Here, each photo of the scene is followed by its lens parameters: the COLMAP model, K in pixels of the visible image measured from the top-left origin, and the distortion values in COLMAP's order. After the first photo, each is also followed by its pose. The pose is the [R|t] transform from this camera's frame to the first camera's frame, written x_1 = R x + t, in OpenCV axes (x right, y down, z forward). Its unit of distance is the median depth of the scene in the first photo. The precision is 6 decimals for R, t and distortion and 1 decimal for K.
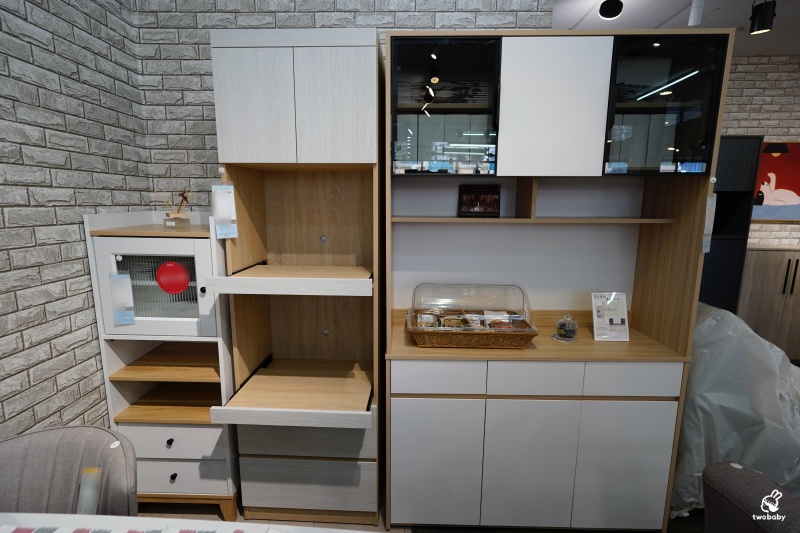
lens RADIAL K [[383.6, 0, 400.2], [0, 383.6, 267.0], [0, 0, 1]] dist [-0.004952, -0.000374]
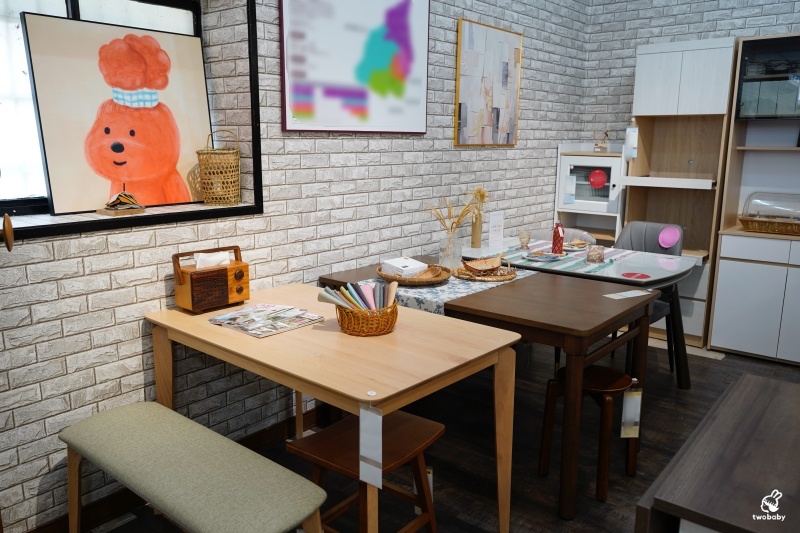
lens RADIAL K [[629.9, 0, 400.7], [0, 629.9, 269.3], [0, 0, 1]] dist [0.003422, 0.004036]
pose [[0.780012, 0.123305, -0.613495, 0.564874], [-0.102166, 0.992333, 0.069550, 0.337936], [0.617368, 0.008429, 0.786630, -1.918124]]
